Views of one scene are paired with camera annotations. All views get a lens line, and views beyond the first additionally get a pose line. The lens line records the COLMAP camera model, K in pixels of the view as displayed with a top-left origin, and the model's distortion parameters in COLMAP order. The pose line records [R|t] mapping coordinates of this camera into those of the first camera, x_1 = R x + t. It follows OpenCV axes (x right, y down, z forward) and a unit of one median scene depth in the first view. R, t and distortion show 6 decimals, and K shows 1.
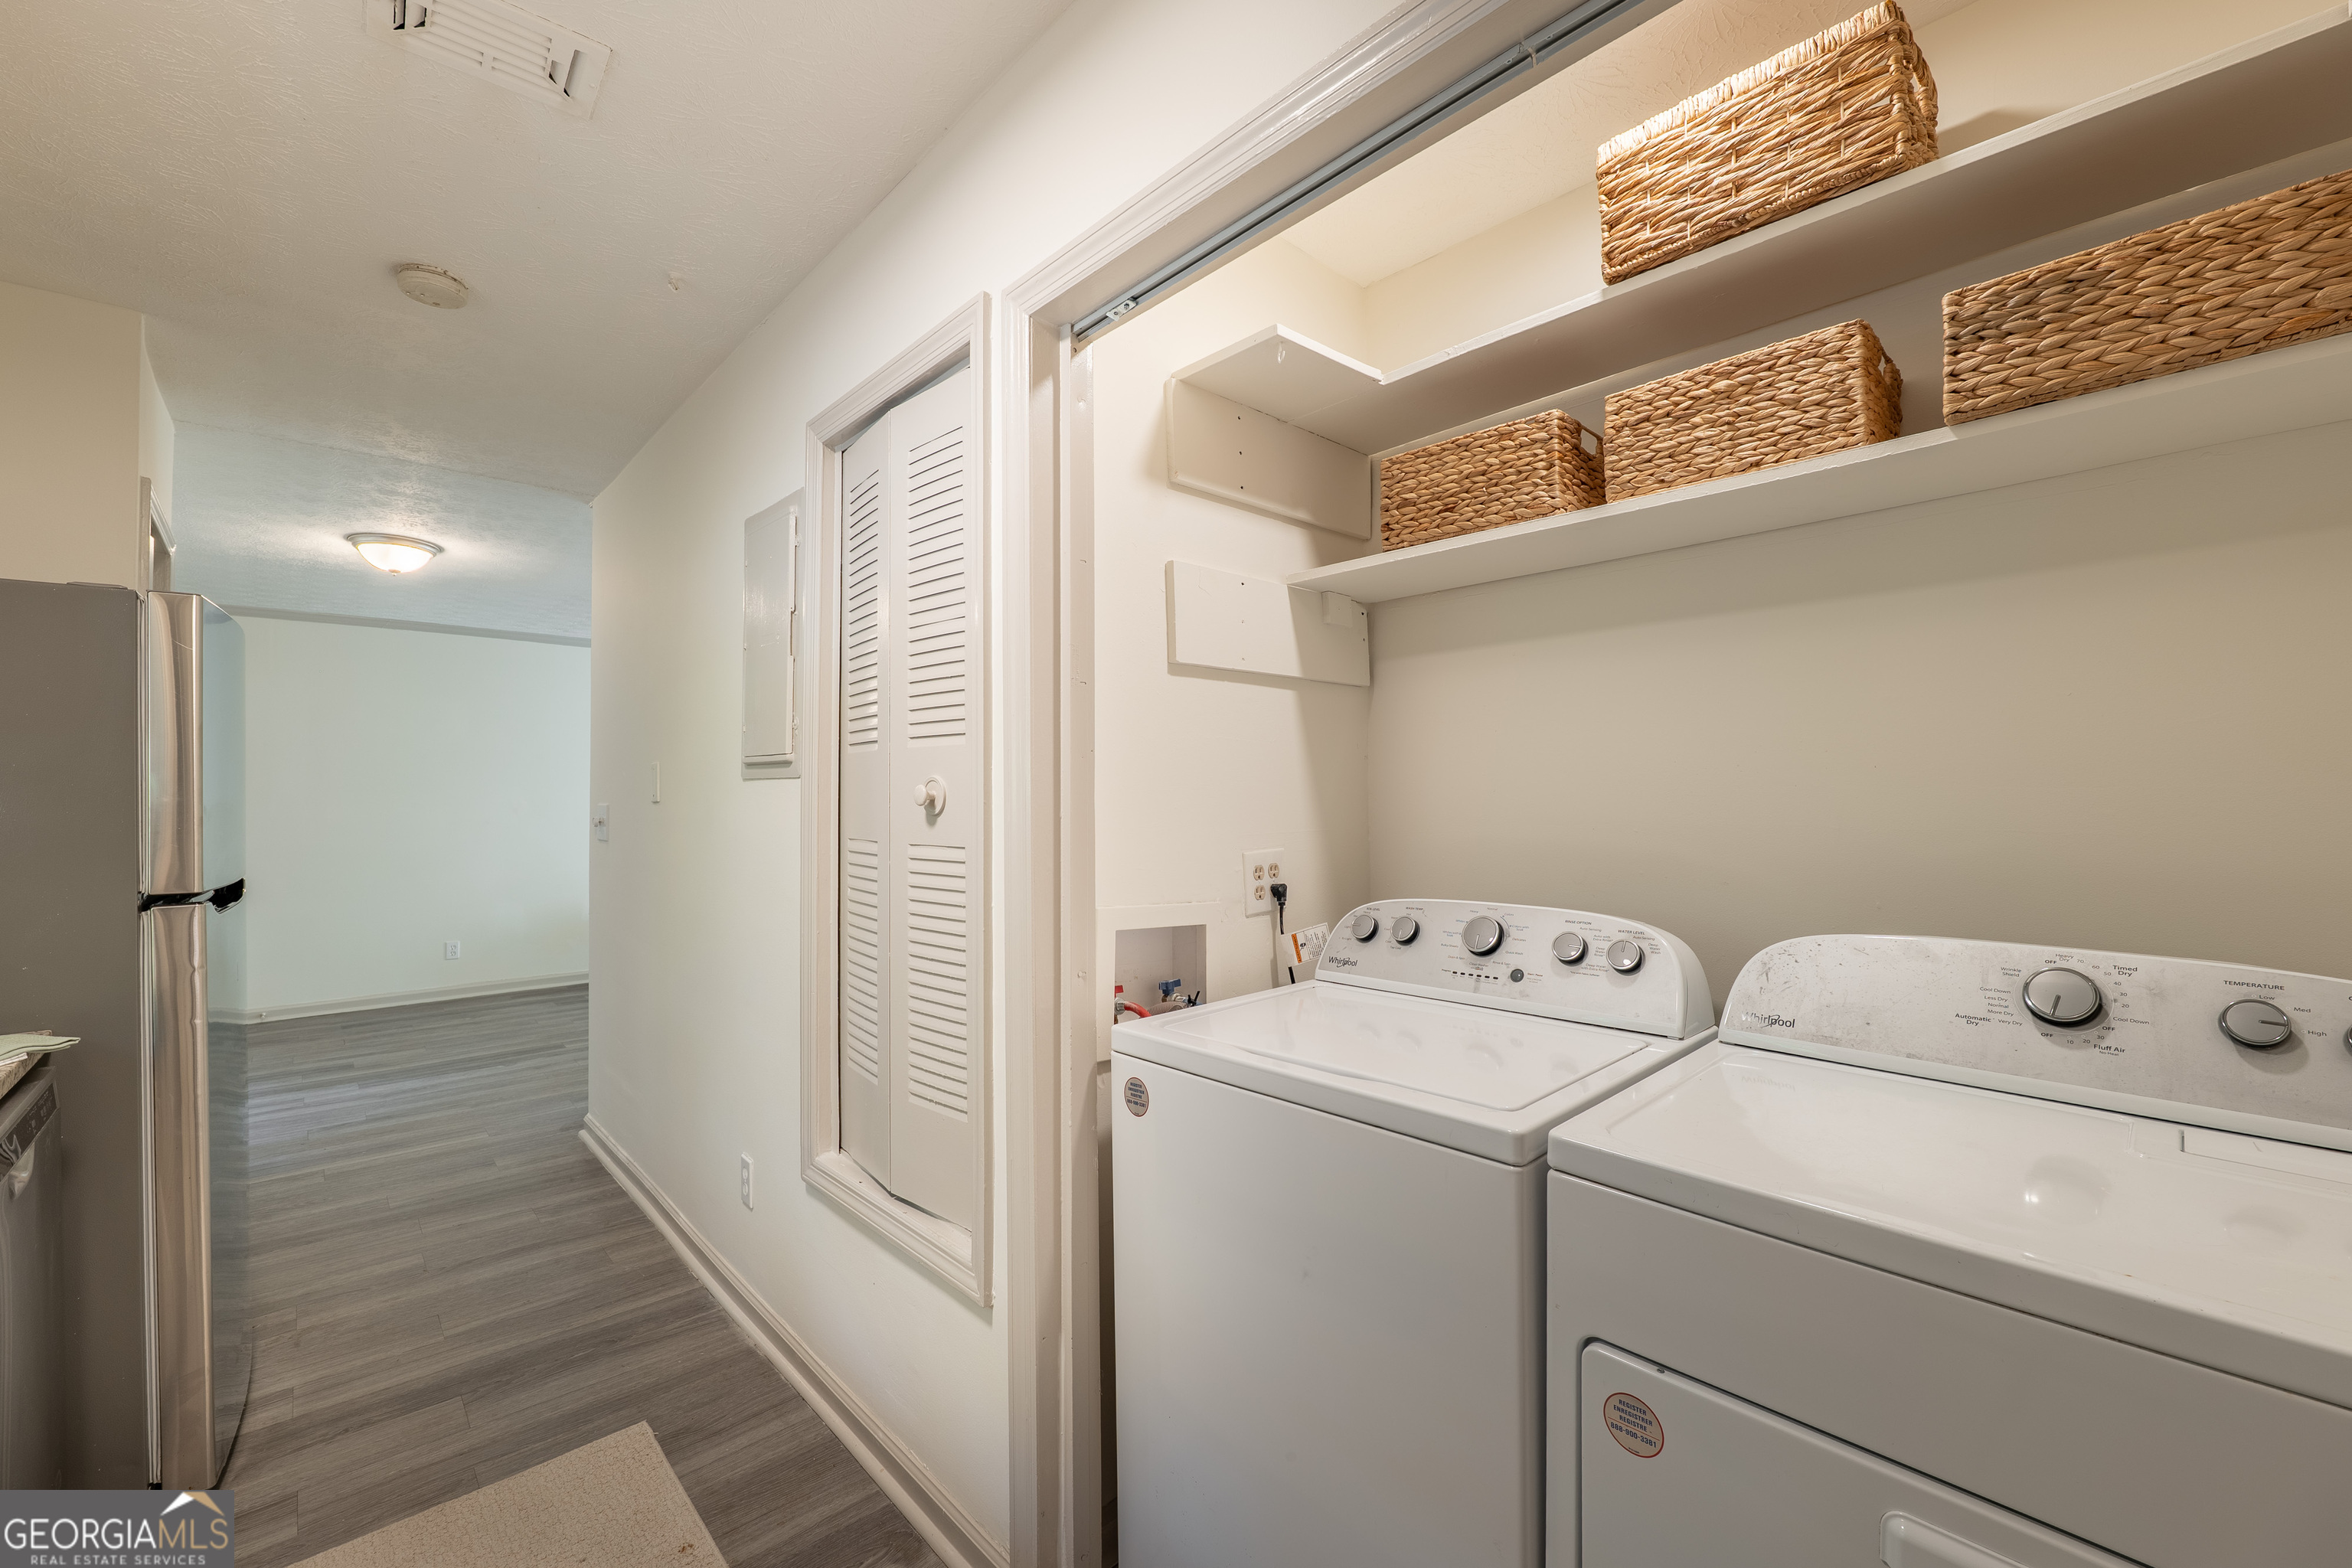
lens RADIAL K [[958.7, 0, 1146.6], [0, 958.7, 785.3], [0, 0, 1]] dist [-0.001890, -0.000038]
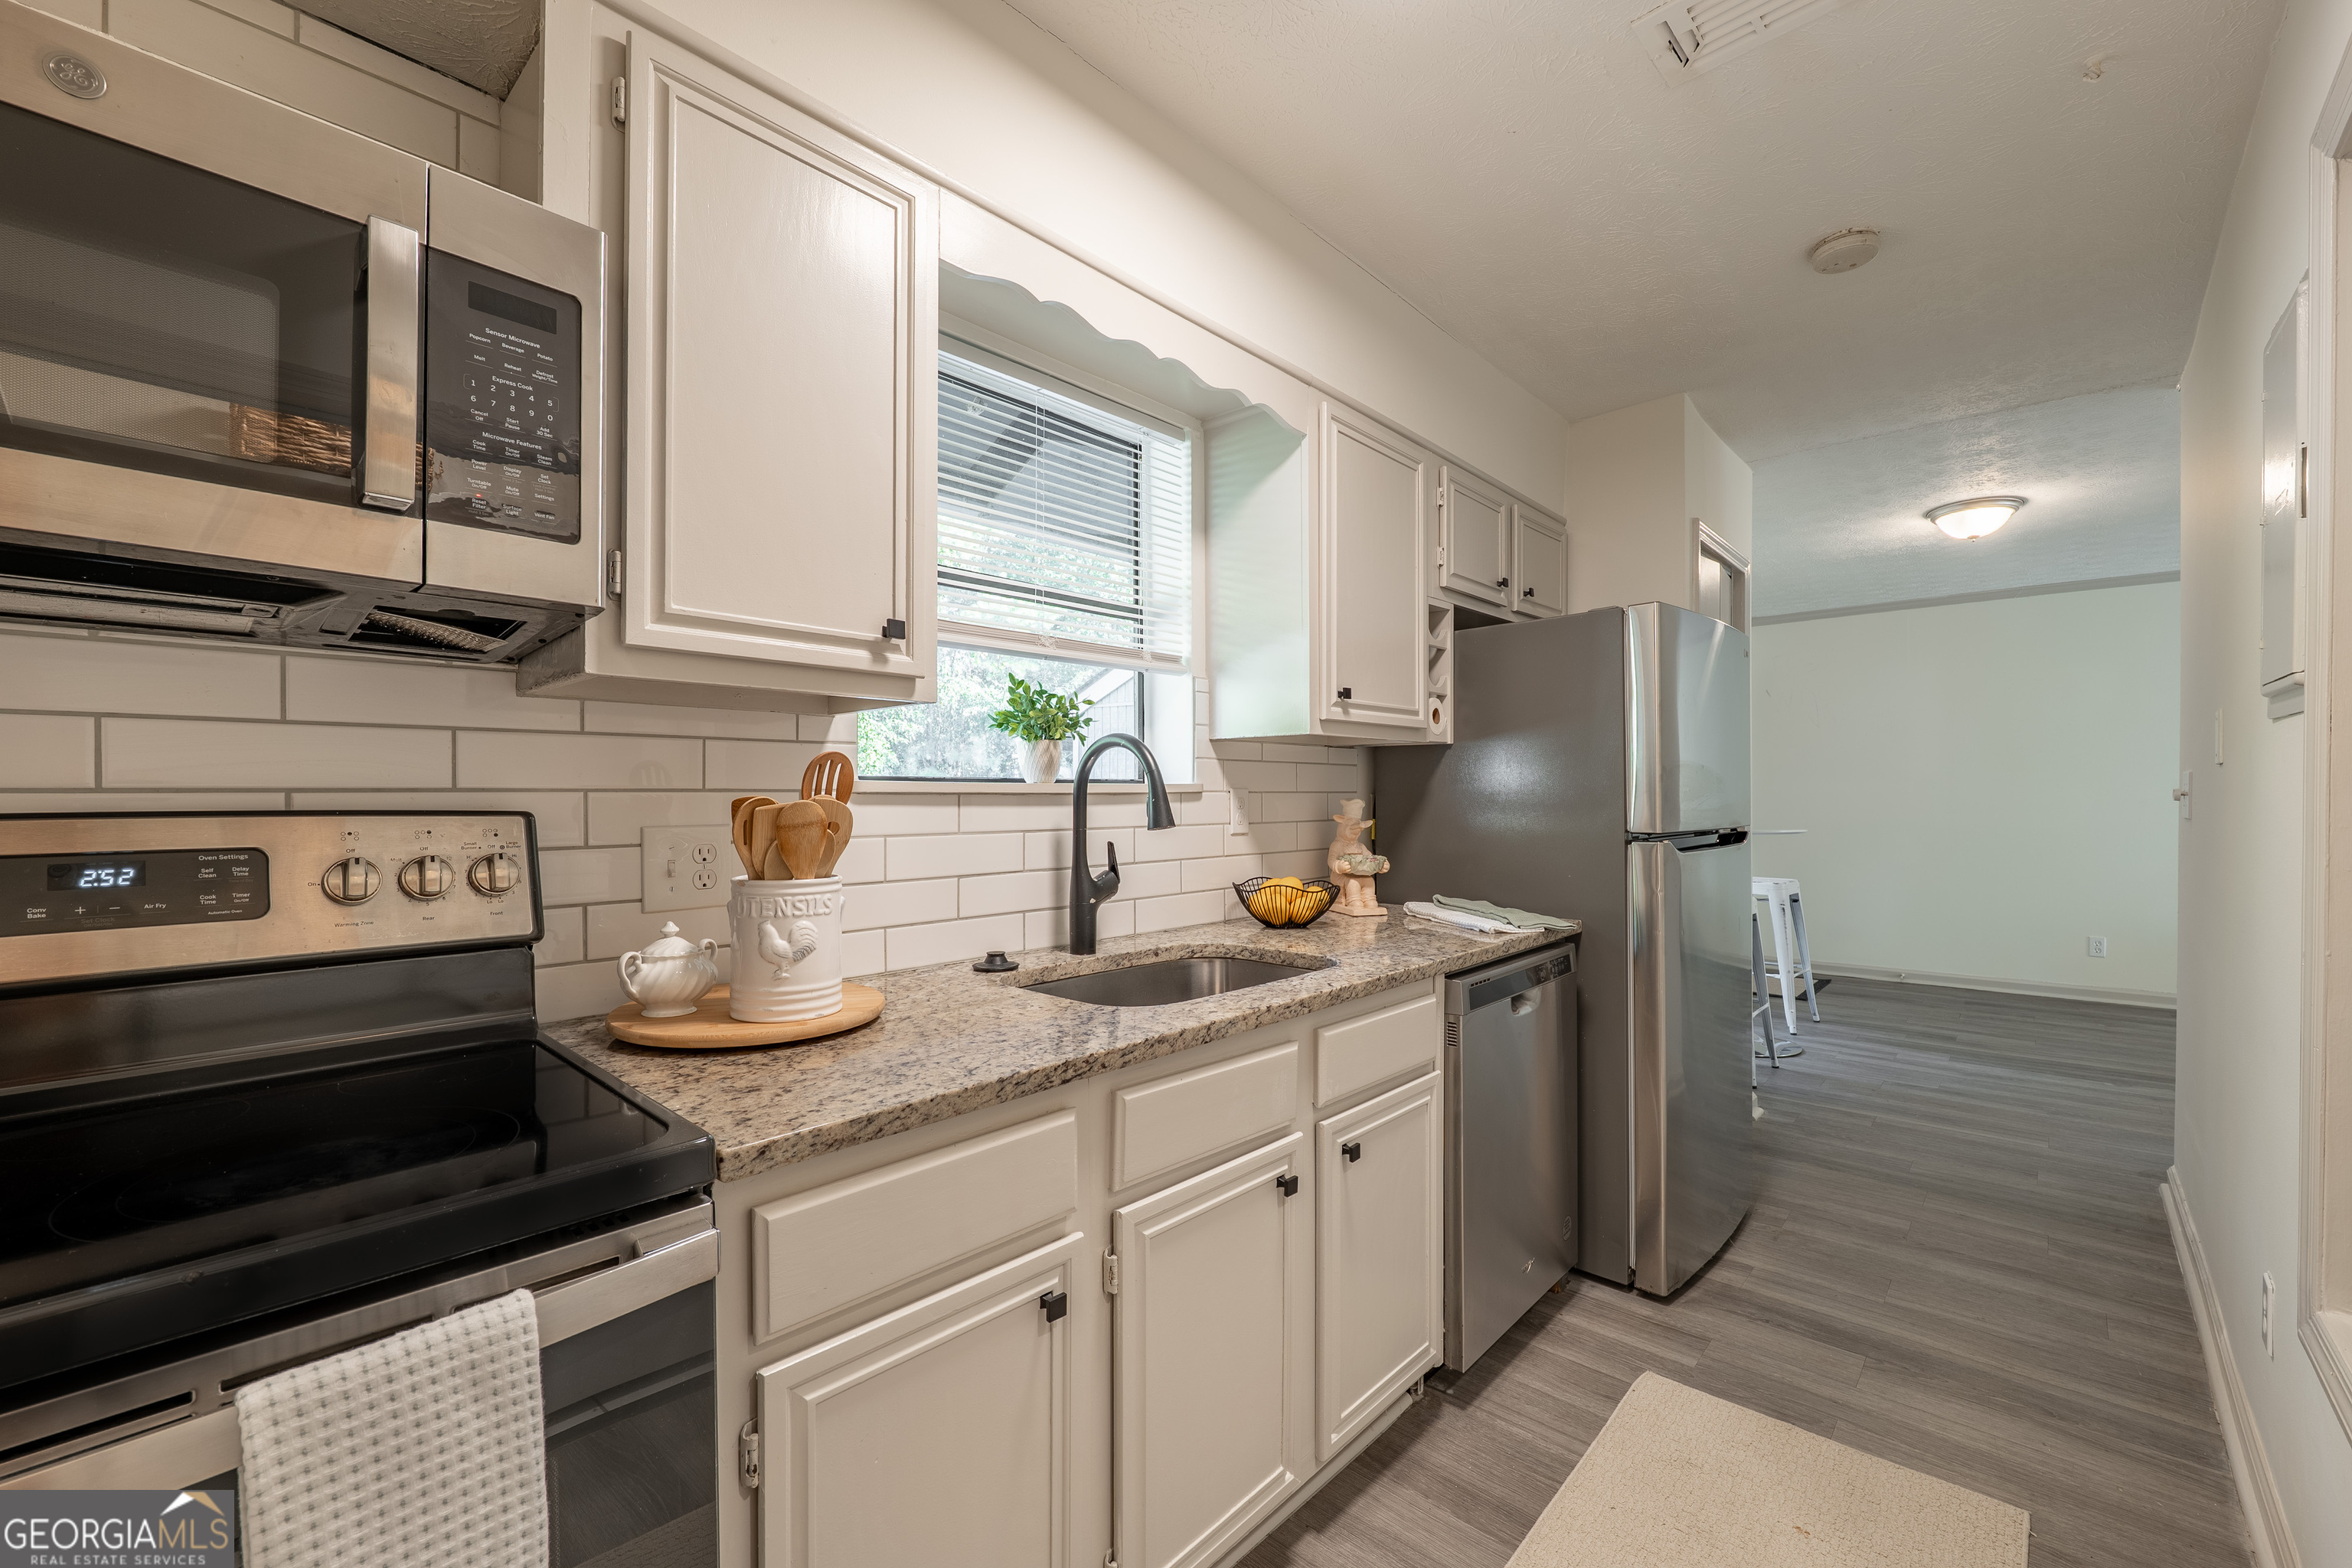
lens RADIAL K [[966.8, 0, 1187.5], [0, 966.8, 794.1], [0, 0, 1]] dist [-0.001746, -0.000346]
pose [[0.111248, 0.009293, -0.993749, 0.127134], [0.012131, 0.999869, 0.010708, 0.021150], [0.993719, -0.013246, 0.111120, 0.125049]]
